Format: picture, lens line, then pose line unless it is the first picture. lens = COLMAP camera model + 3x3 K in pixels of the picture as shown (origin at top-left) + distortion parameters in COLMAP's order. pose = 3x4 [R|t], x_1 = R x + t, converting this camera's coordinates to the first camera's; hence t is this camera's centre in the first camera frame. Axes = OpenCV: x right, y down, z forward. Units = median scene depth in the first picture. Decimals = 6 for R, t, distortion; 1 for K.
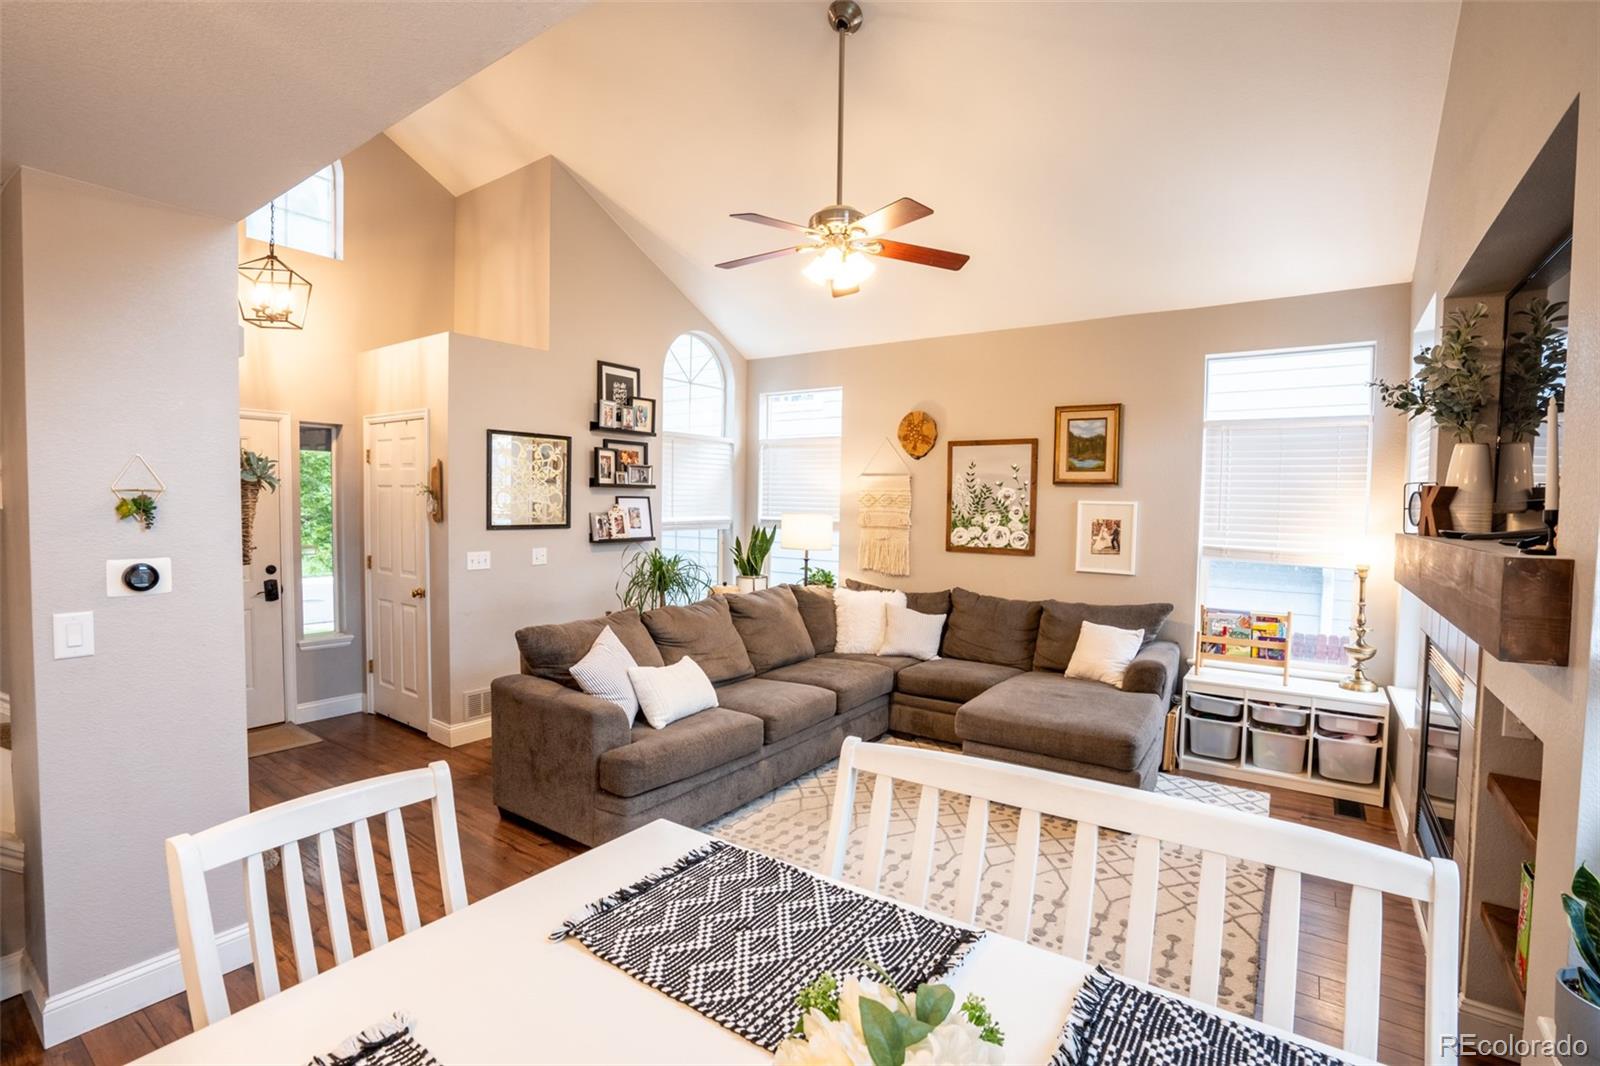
lens RADIAL K [[738.7, 0, 797.4], [0, 738.7, 533.9], [0, 0, 1]] dist [-0.055174, 0.023929]
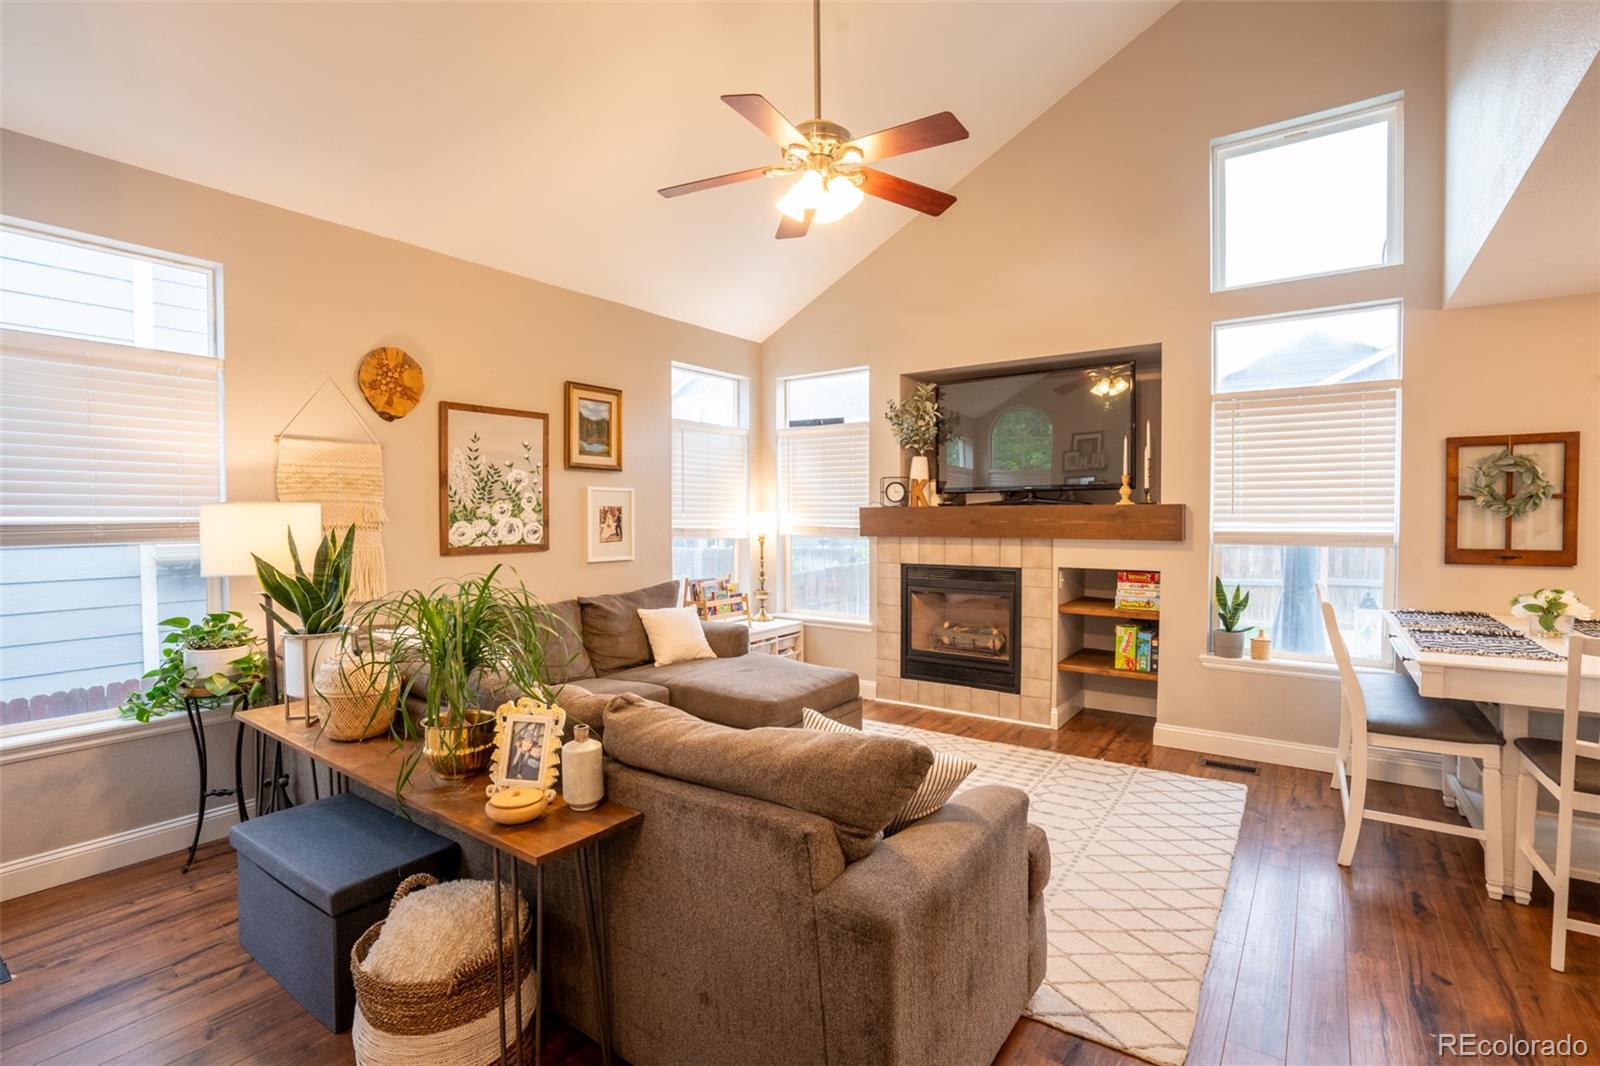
lens RADIAL K [[738.7, 0, 797.4], [0, 738.7, 533.9], [0, 0, 1]] dist [-0.055174, 0.023929]
pose [[0.009034, -0.045844, 0.998908, -0.553608], [0.044739, 0.997967, 0.045396, -0.016014], [-0.998958, 0.044280, 0.011067, 0.728483]]
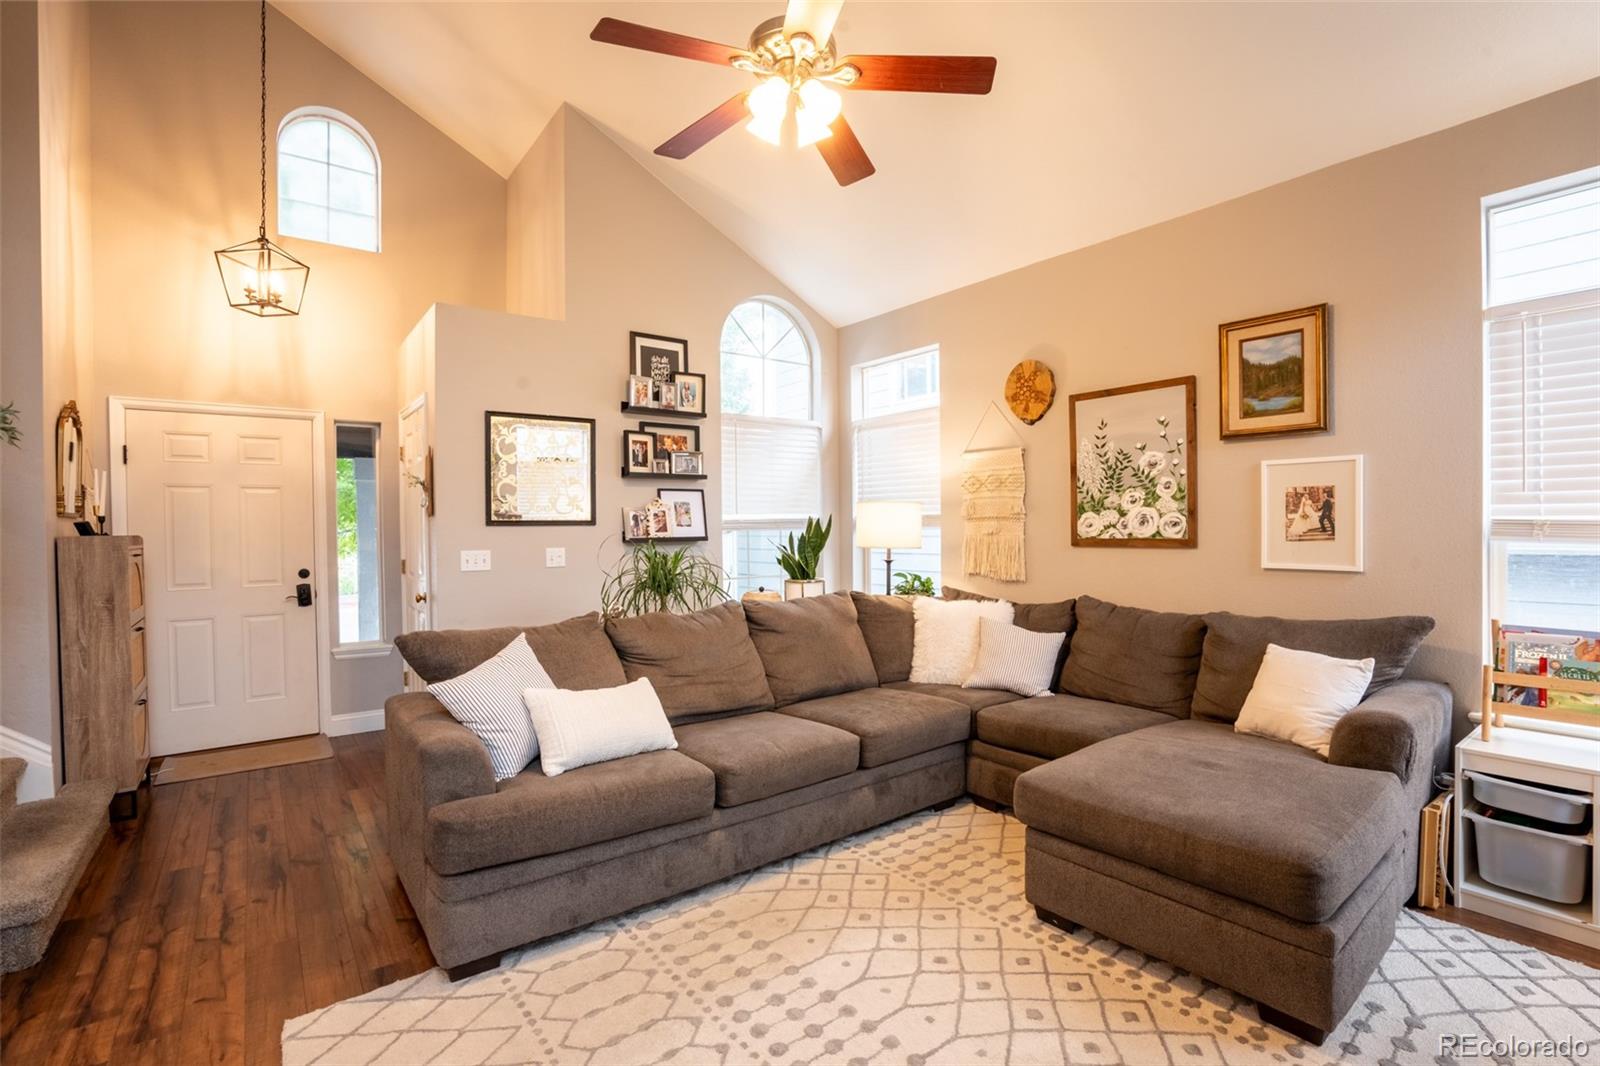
lens RADIAL K [[738.7, 0, 797.4], [0, 738.7, 533.9], [0, 0, 1]] dist [-0.055174, 0.023929]
pose [[0.954952, -0.023274, -0.295845, 0.176720], [0.012511, 0.999191, -0.038222, 0.039779], [0.296495, 0.032799, 0.954471, 0.258618]]
